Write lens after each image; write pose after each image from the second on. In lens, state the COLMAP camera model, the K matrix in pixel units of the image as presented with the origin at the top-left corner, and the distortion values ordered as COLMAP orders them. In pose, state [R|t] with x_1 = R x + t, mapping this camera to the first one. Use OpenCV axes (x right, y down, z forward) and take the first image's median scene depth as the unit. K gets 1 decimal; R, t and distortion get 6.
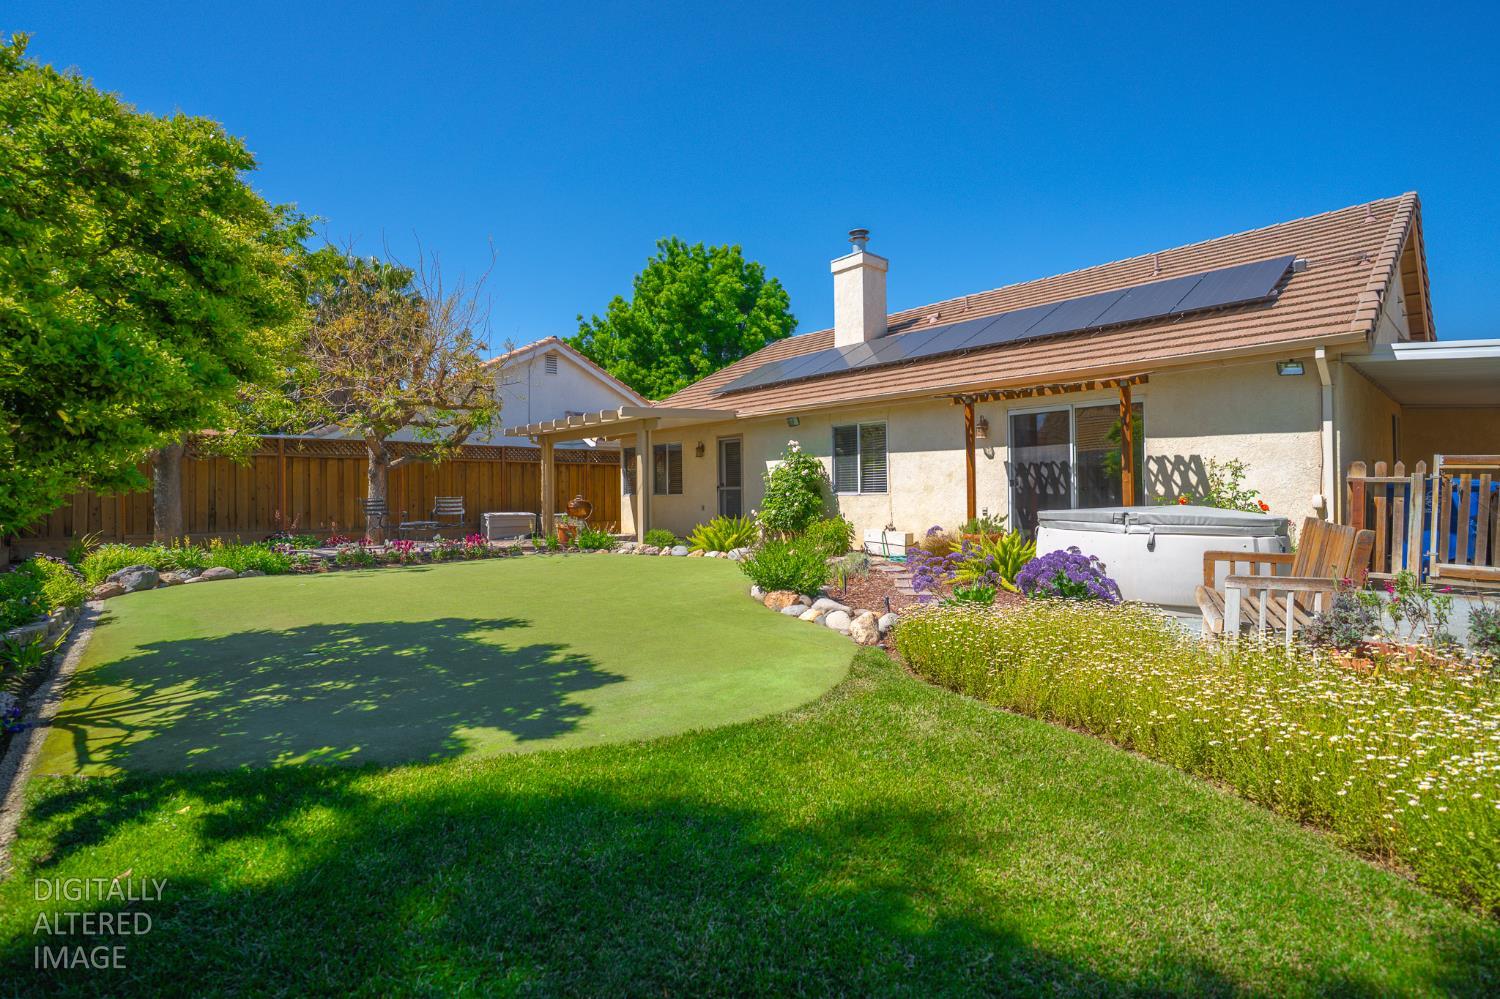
lens RADIAL K [[699.2, 0, 749.5], [0, 699.2, 483.2], [0, 0, 1]] dist [-0.074621, 0.030141]
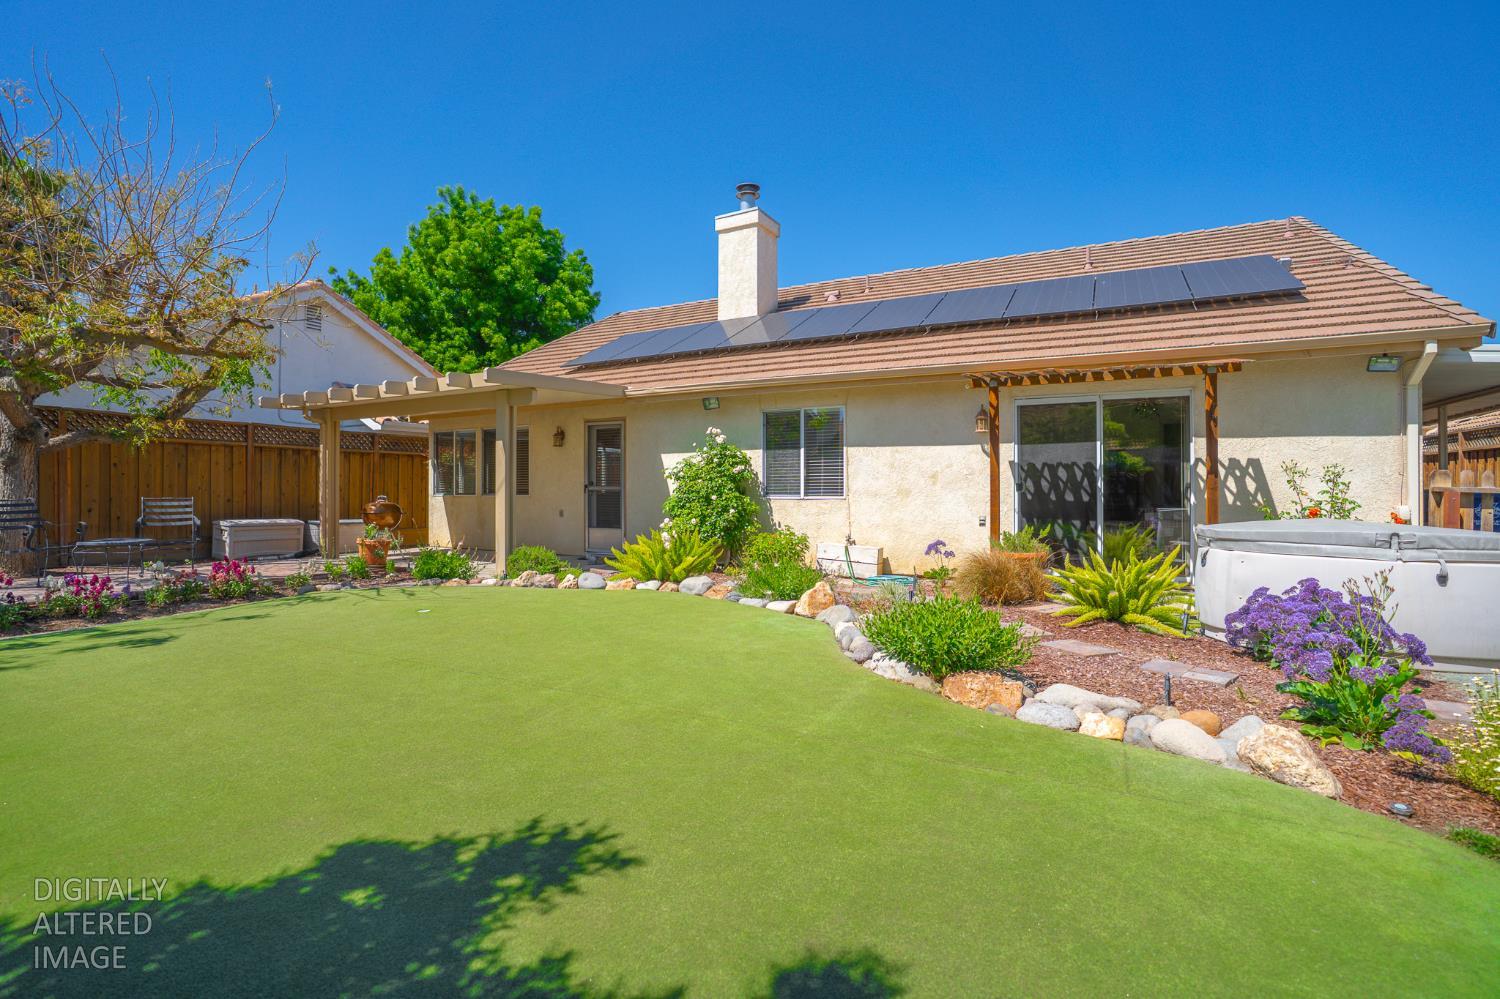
lens RADIAL K [[699.2, 0, 749.5], [0, 699.2, 483.2], [0, 0, 1]] dist [-0.074621, 0.030141]
pose [[0.938270, 0.012960, 0.345660, -0.168183], [-0.013692, 0.999906, -0.000324, -0.000269], [-0.345632, -0.004429, 0.938360, 0.269018]]
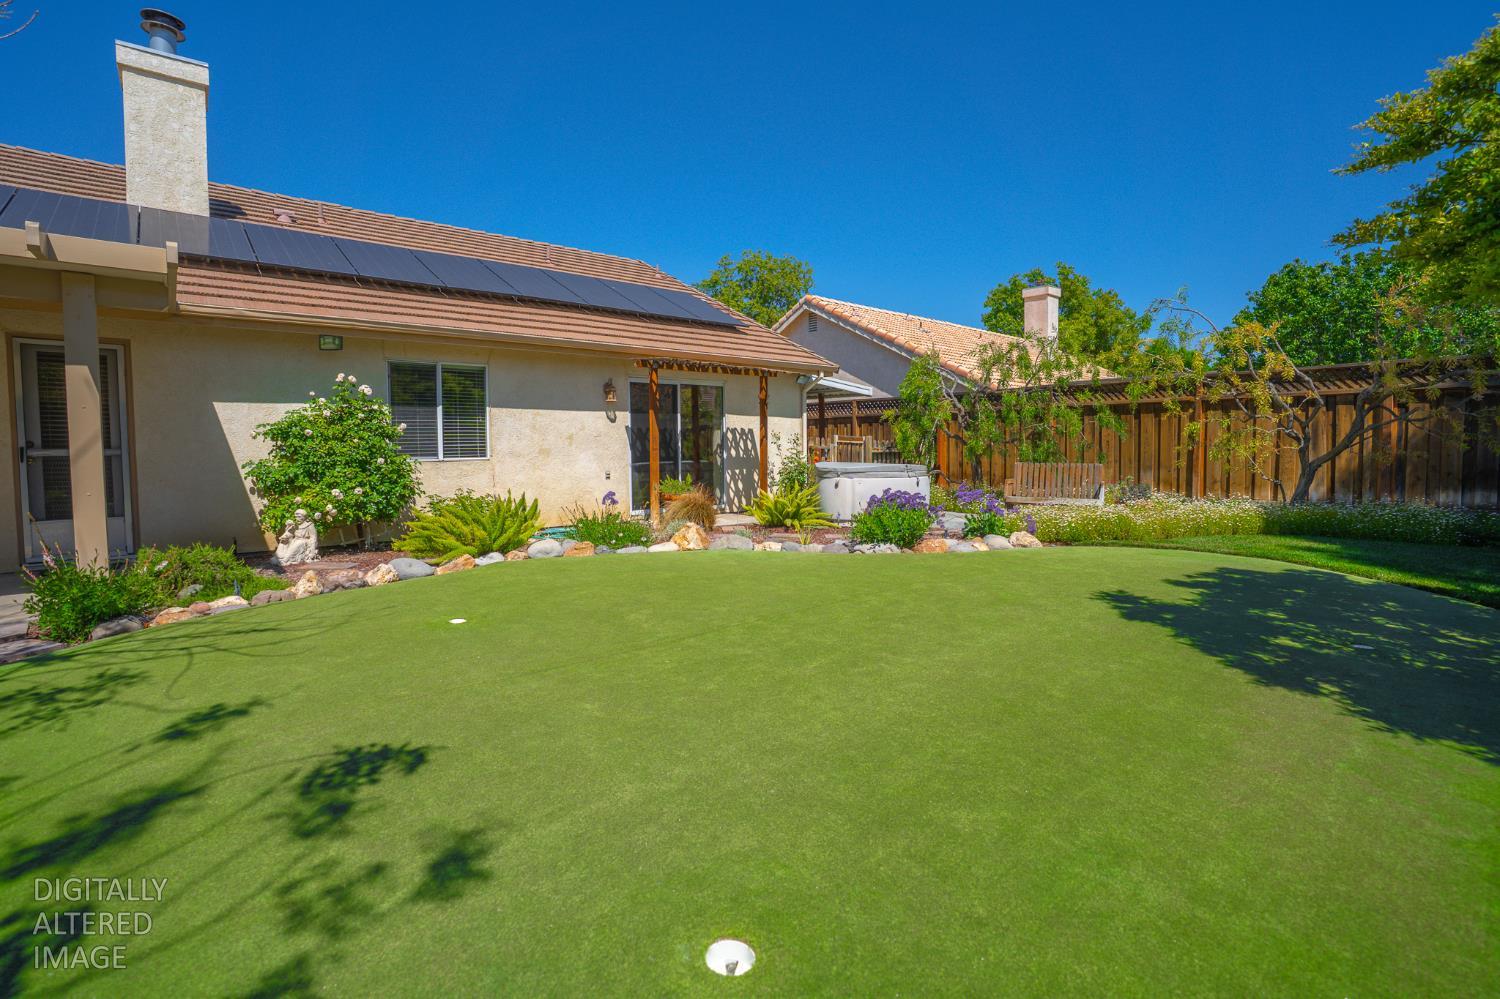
lens RADIAL K [[699.2, 0, 749.5], [0, 699.2, 483.2], [0, 0, 1]] dist [-0.074621, 0.030141]
pose [[0.017261, -0.039139, 0.999085, -0.543787], [-0.002123, 0.999230, 0.039181, 0.010422], [-0.999849, -0.002798, 0.017164, 0.645364]]
